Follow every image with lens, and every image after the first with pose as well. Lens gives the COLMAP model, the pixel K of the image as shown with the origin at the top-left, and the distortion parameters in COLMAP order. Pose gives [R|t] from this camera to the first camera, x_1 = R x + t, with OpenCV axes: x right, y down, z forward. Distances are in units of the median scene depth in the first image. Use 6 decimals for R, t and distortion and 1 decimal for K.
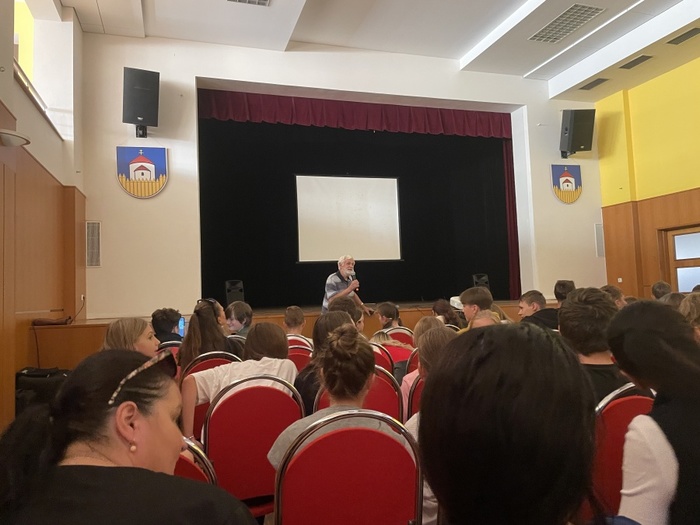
lens RADIAL K [[521.7, 0, 350.0], [0, 521.7, 262.5], [0, 0, 1]] dist [0.097060, -0.151072]
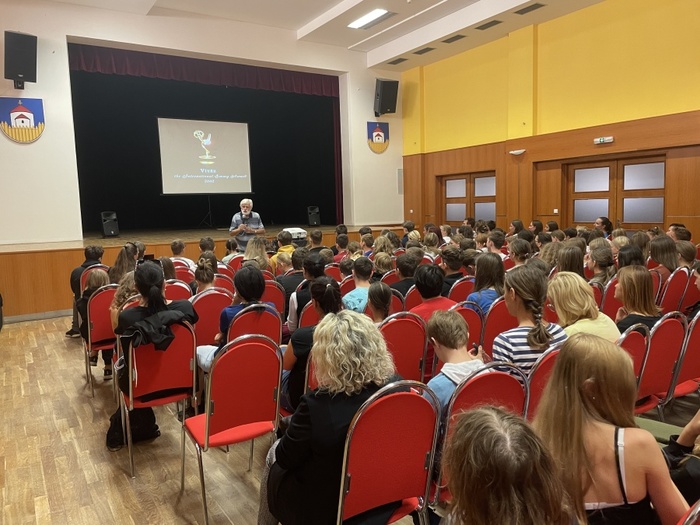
lens RADIAL K [[521.7, 0, 350.0], [0, 521.7, 262.5], [0, 0, 1]] dist [0.097060, -0.151072]
pose [[0.965256, -0.021518, 0.260420, -0.005480], [-0.022180, 0.986260, 0.163702, -0.067414], [-0.260364, -0.163790, 0.951516, -0.346242]]
